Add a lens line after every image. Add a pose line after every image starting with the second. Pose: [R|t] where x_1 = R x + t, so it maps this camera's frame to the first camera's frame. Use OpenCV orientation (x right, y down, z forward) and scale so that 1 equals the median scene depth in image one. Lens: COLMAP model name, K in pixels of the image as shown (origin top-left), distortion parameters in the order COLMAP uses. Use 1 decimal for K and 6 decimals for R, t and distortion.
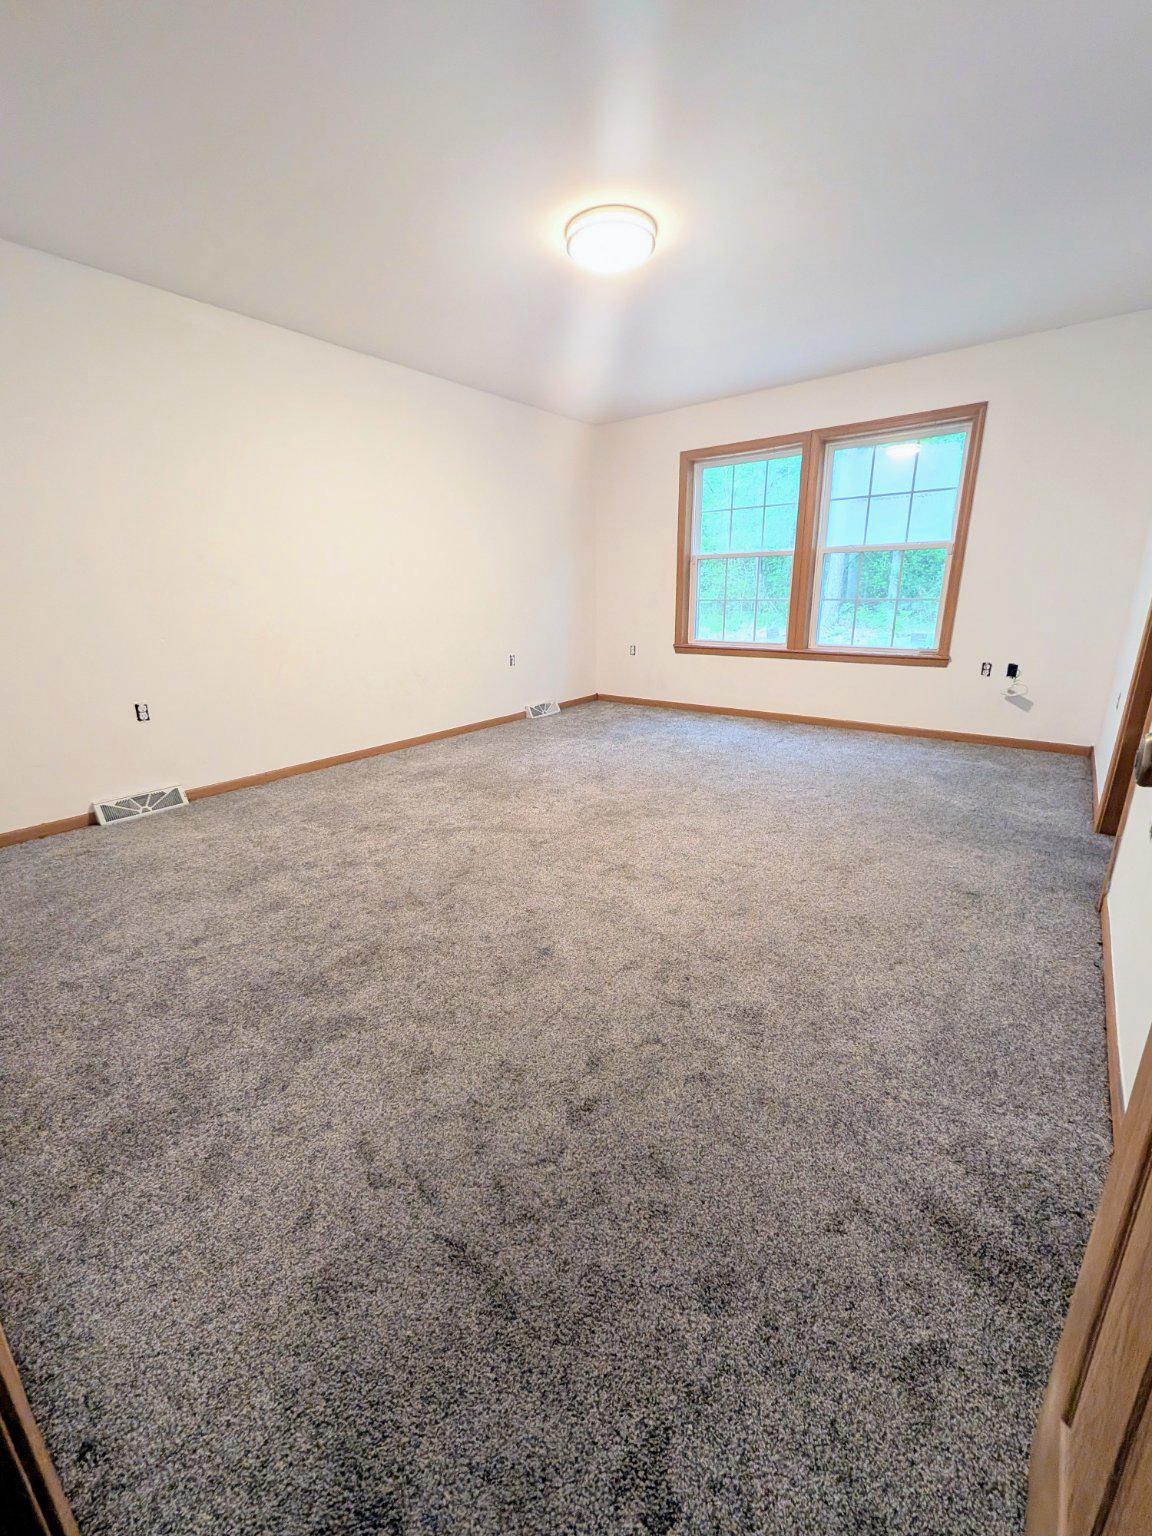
lens RADIAL K [[614.0, 0, 583.0], [0, 614.0, 770.5], [0, 0, 1]] dist [0.003425, 0.000129]
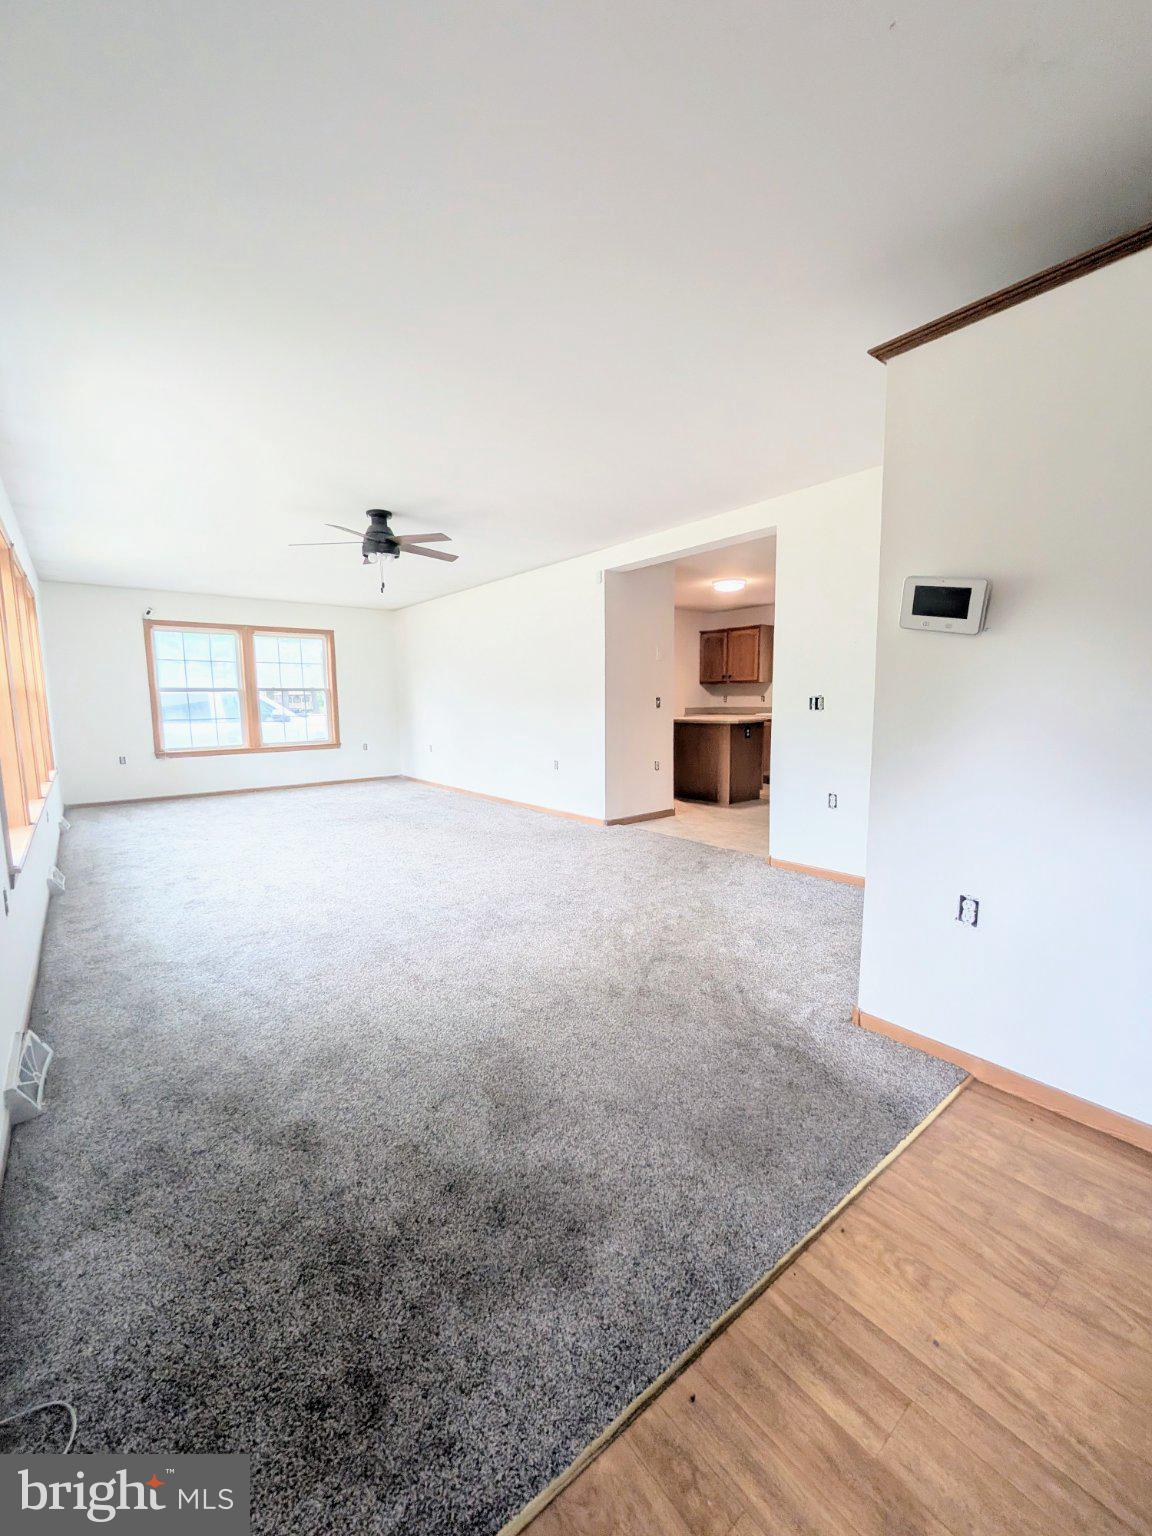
lens RADIAL K [[614.0, 0, 583.0], [0, 614.0, 770.5], [0, 0, 1]] dist [0.003425, 0.000129]
pose [[0.227447, -0.099712, 0.968672, -1.072995], [0.269370, 0.962371, 0.035814, 0.046285], [-0.935793, 0.252785, 0.245747, -0.217756]]
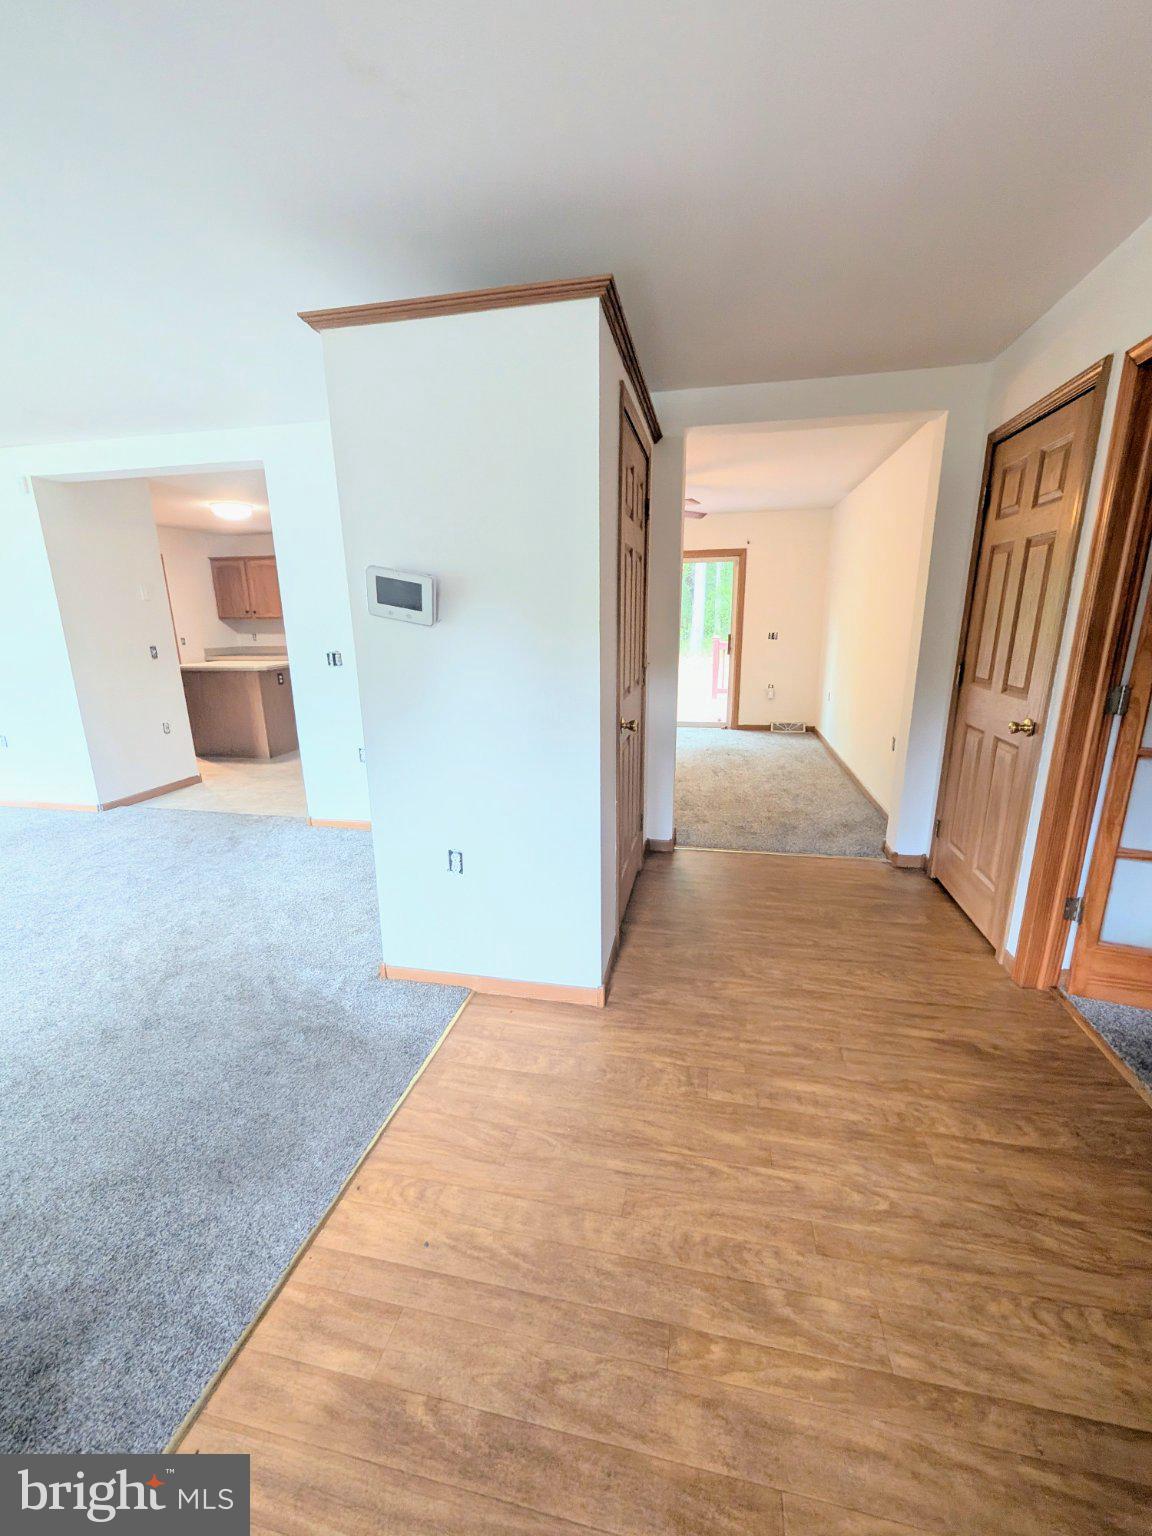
lens RADIAL K [[614.0, 0, 583.0], [0, 614.0, 770.5], [0, 0, 1]] dist [0.003425, 0.000129]
pose [[-0.438595, -0.197502, 0.876714, -1.079039], [0.260153, 0.905880, 0.334219, 0.020951], [-0.860206, 0.374667, -0.345934, -0.277845]]
